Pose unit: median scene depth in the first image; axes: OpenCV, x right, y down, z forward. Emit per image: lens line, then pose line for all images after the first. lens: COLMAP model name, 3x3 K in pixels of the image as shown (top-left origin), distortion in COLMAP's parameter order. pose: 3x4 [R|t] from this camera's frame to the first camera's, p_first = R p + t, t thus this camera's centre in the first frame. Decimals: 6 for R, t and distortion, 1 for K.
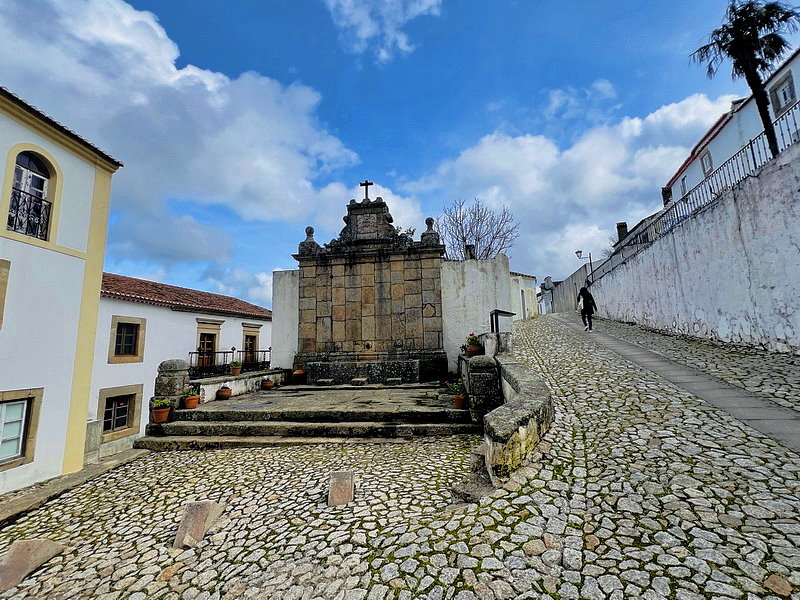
lens RADIAL K [[341.0, 0, 395.5], [0, 341.0, 300.8], [0, 0, 1]] dist [-0.004683, -0.000756]
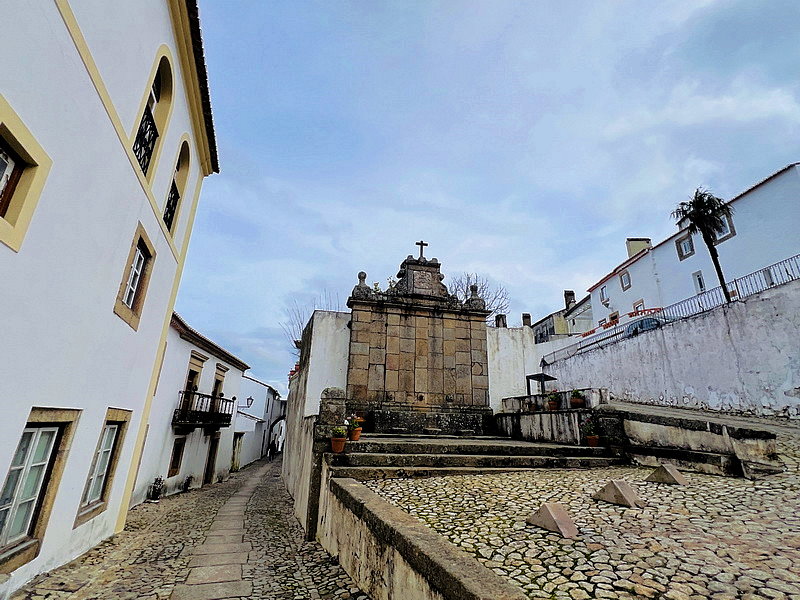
lens RADIAL K [[378.0, 0, 396.1], [0, 378.0, 299.4], [0, 0, 1]] dist [-0.002602, 0.000625]
pose [[0.932005, 0.166939, 0.321710, -0.545534], [-0.104543, 0.973707, -0.202401, 0.081135], [-0.347040, 0.155006, 0.924952, -0.047594]]
